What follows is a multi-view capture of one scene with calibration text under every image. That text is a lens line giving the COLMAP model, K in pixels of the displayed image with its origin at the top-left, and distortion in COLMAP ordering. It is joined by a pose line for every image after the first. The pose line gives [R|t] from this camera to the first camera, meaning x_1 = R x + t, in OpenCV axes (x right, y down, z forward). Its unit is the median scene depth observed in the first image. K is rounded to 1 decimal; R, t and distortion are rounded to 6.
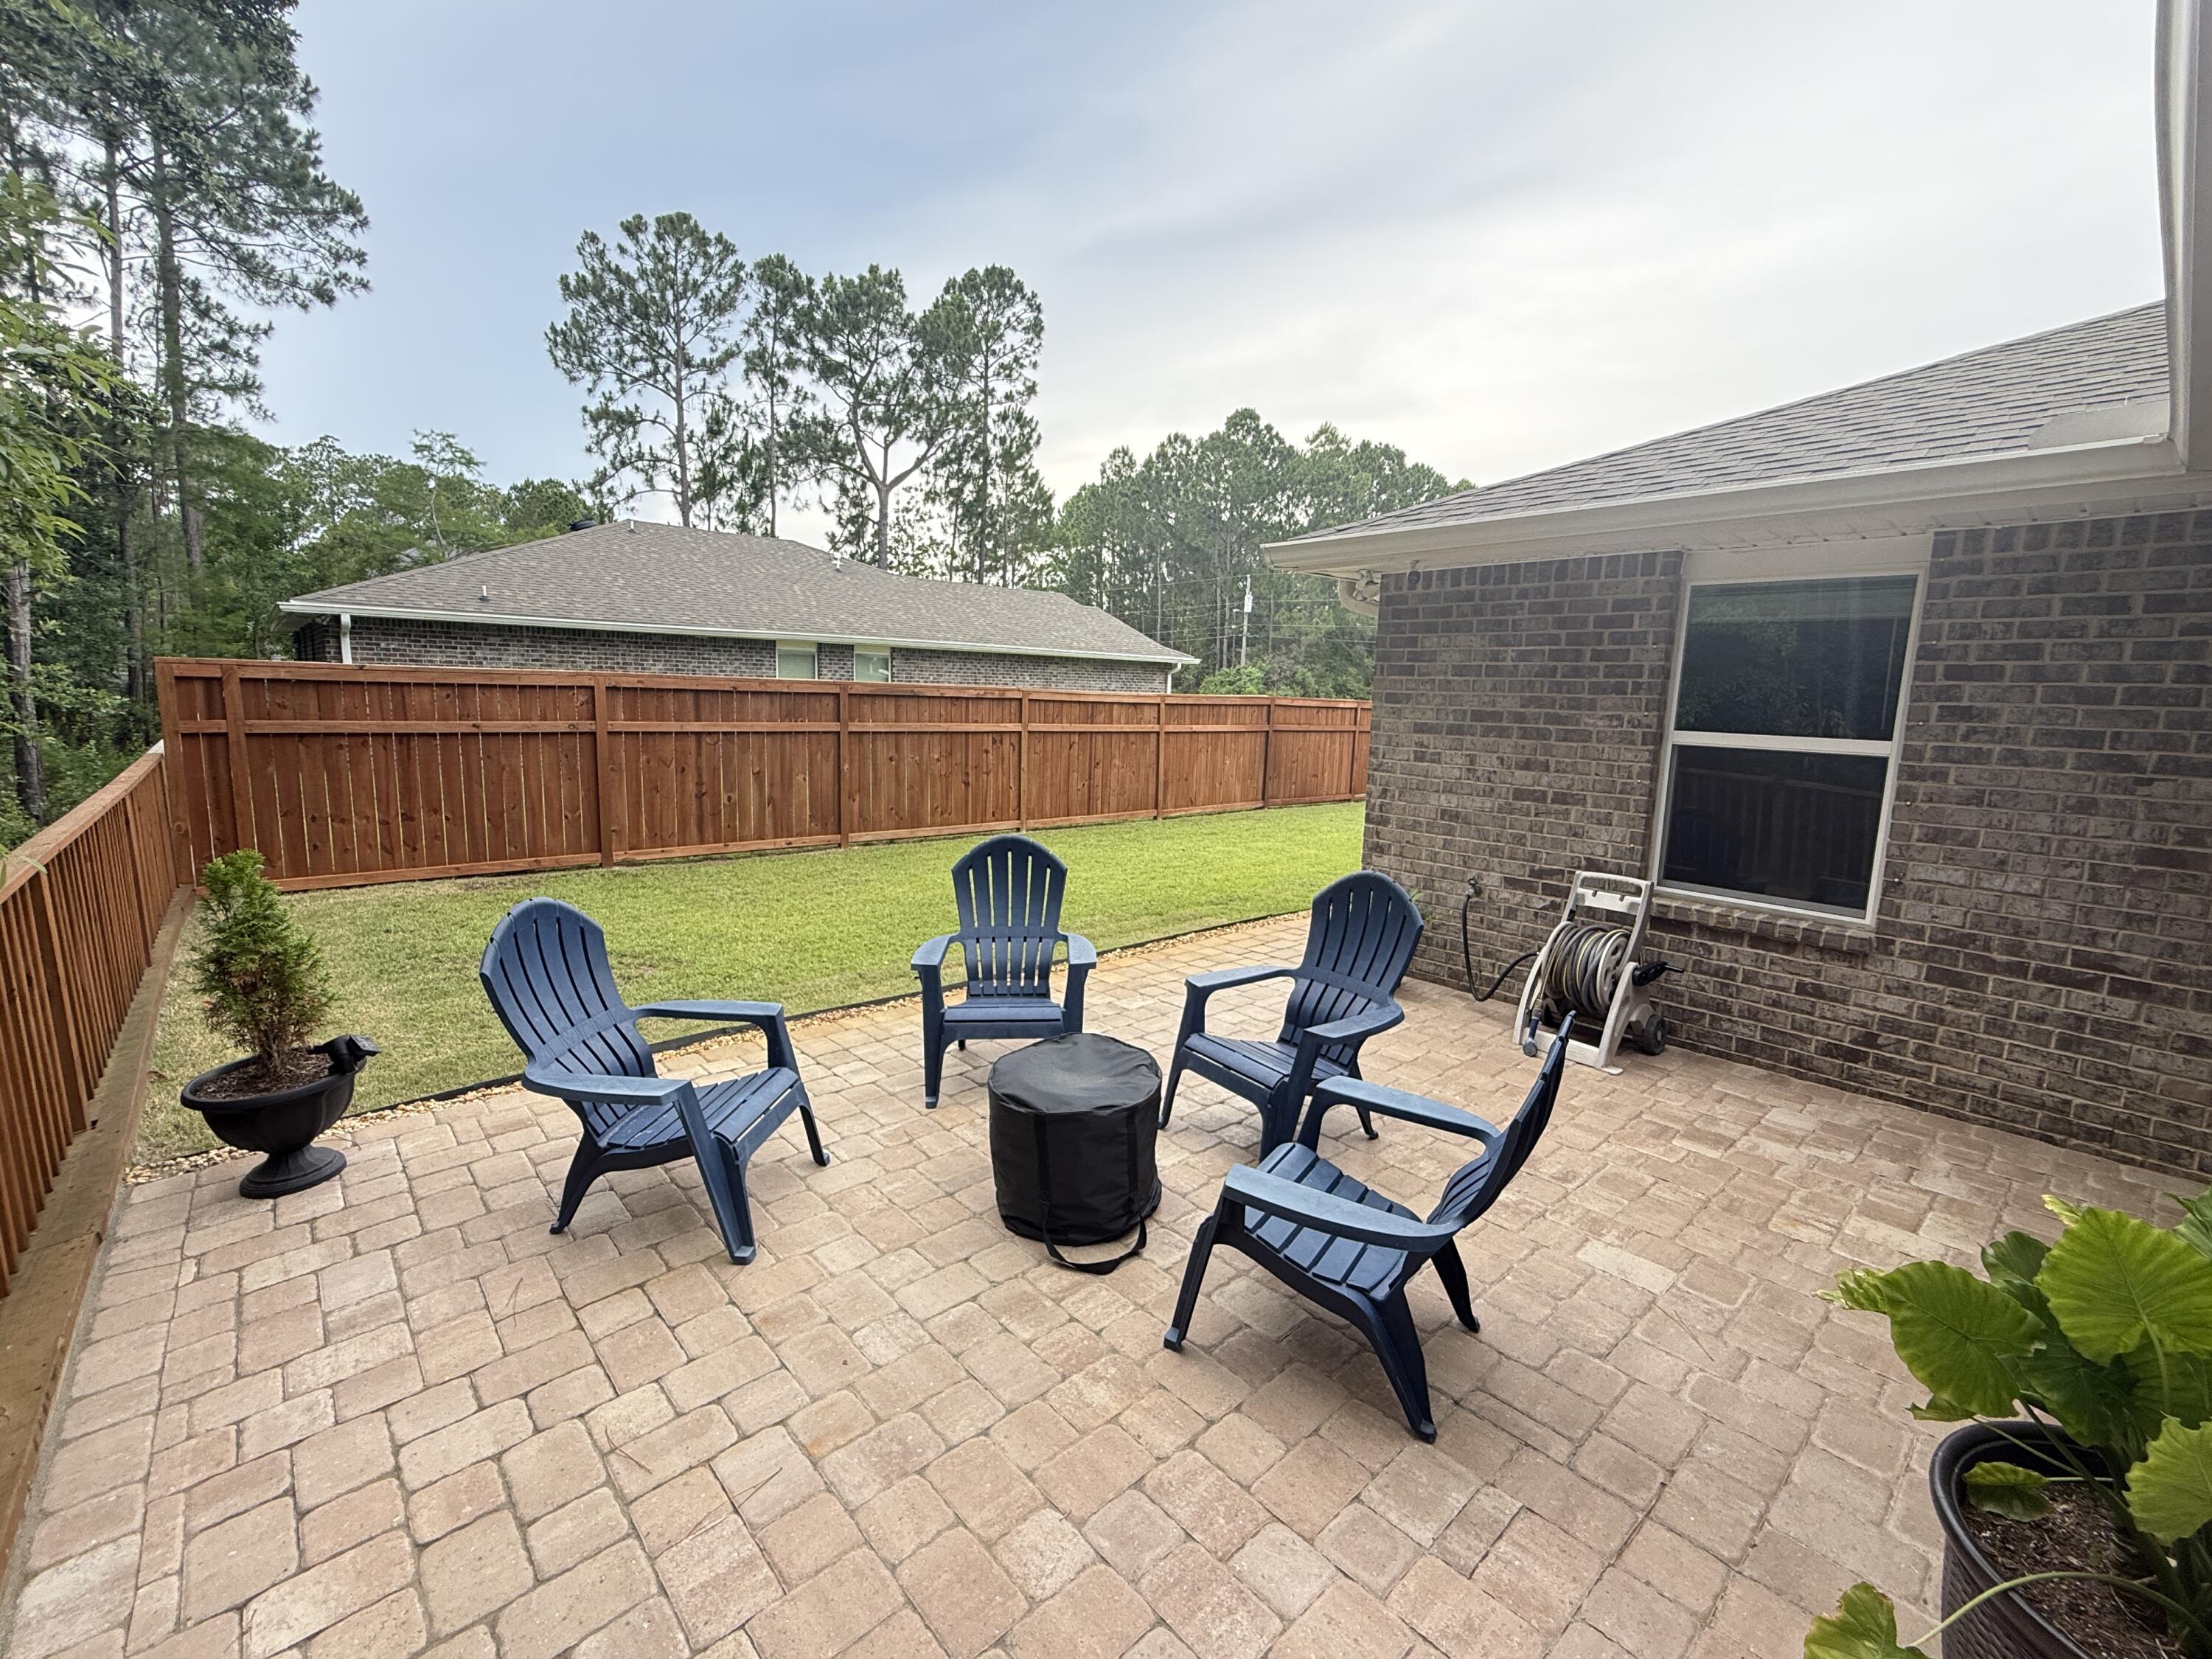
lens RADIAL K [[945.4, 0, 1103.6], [0, 945.4, 830.9], [0, 0, 1]] dist [0.000228, -0.000383]
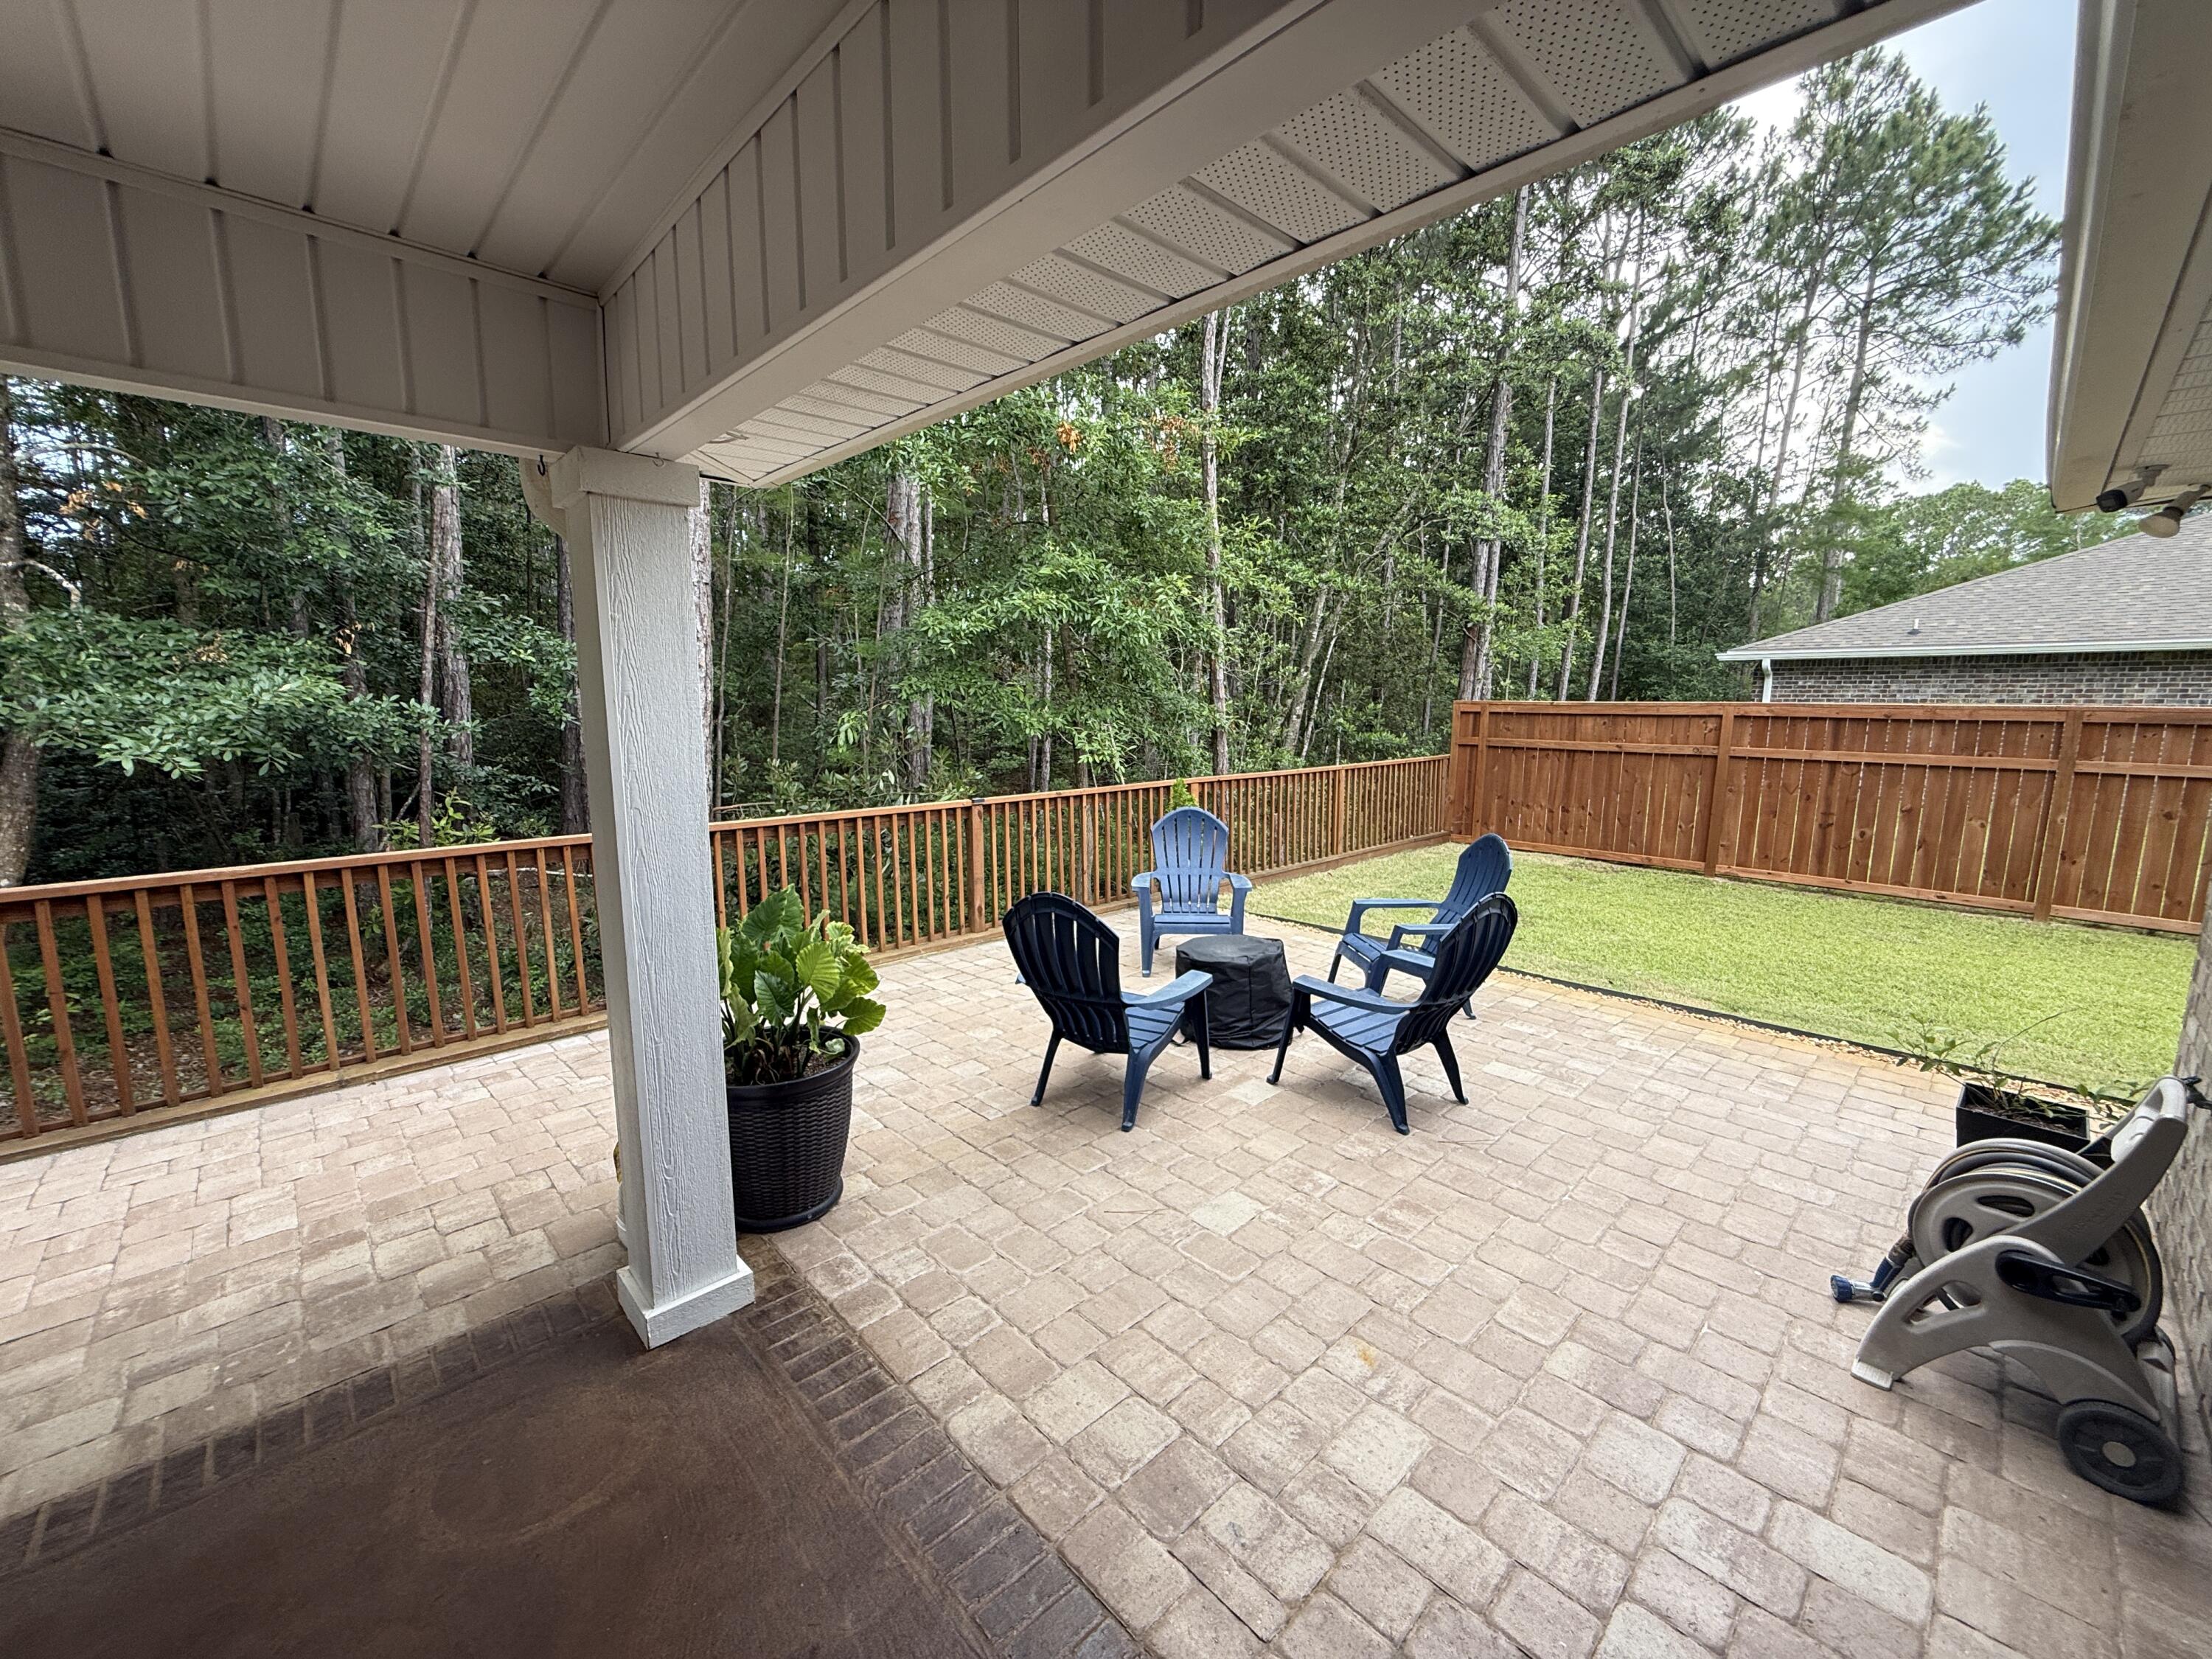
lens RADIAL K [[880.2, 0, 1102.8], [0, 880.2, 832.0], [0, 0, 1]] dist [0.001851, -0.000232]
pose [[0.032239, 0.119895, -0.992263, 0.128634], [-0.150970, 0.981972, 0.113746, -0.006294], [0.988012, 0.146135, 0.049759, 0.062495]]
